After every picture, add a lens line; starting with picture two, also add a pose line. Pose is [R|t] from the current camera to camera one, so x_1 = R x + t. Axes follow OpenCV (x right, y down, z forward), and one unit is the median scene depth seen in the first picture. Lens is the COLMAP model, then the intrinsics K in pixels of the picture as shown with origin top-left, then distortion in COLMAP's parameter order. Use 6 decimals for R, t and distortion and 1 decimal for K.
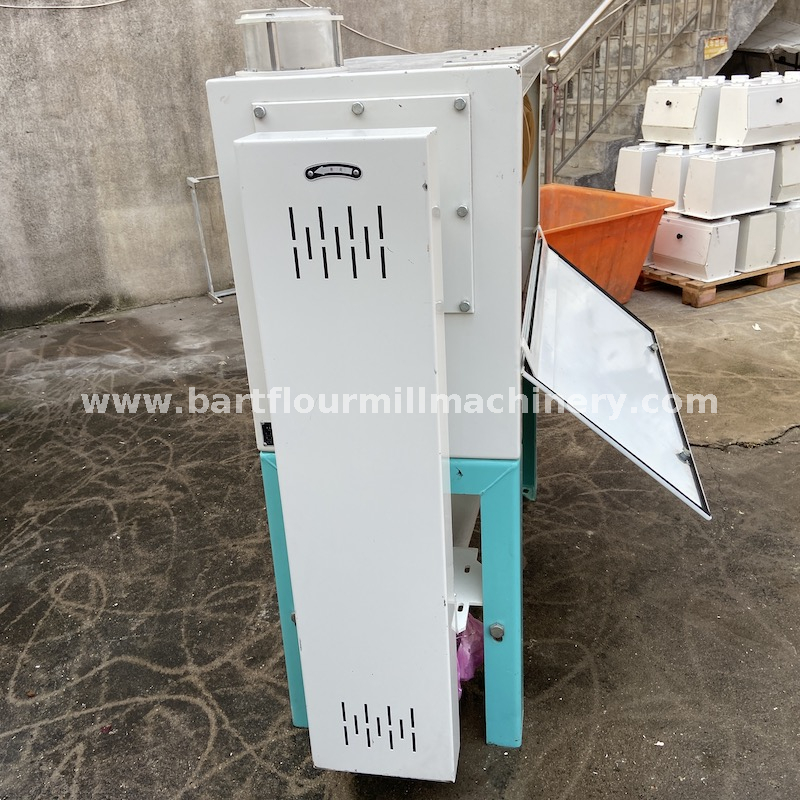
lens RADIAL K [[822.5, 0, 405.9], [0, 822.5, 397.5], [0, 0, 1]] dist [0.129013, -0.168633]
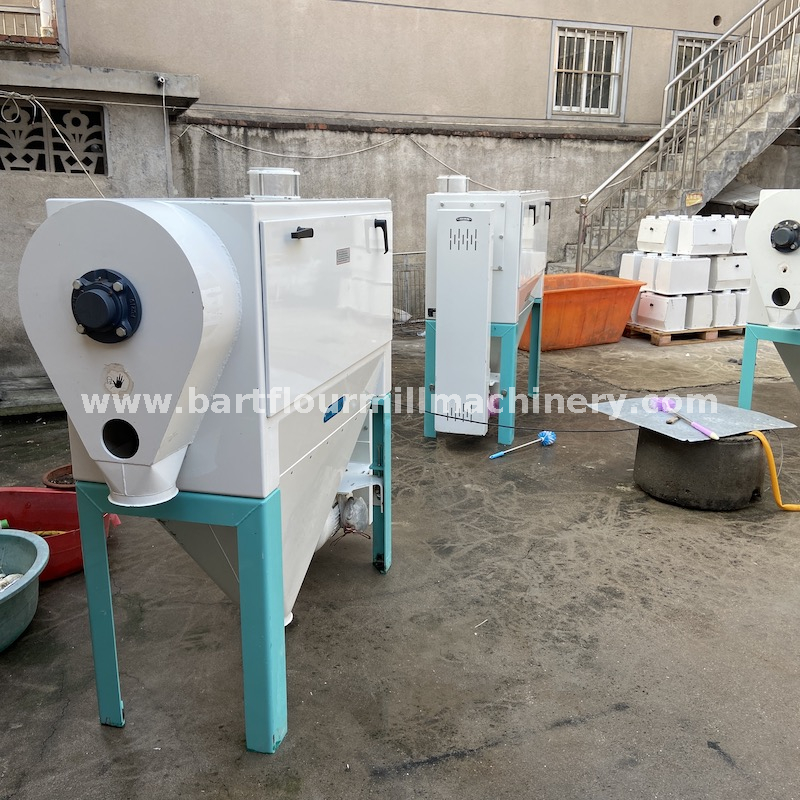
lens RADIAL K [[793.1, 0, 404.6], [0, 793.1, 396.1], [0, 0, 1]] dist [0.128826, -0.169553]
pose [[0.991052, 0.084311, -0.103474, 0.020481], [-0.097933, 0.986056, -0.134544, 0.250781], [0.090688, 0.143473, 0.985490, -0.598482]]
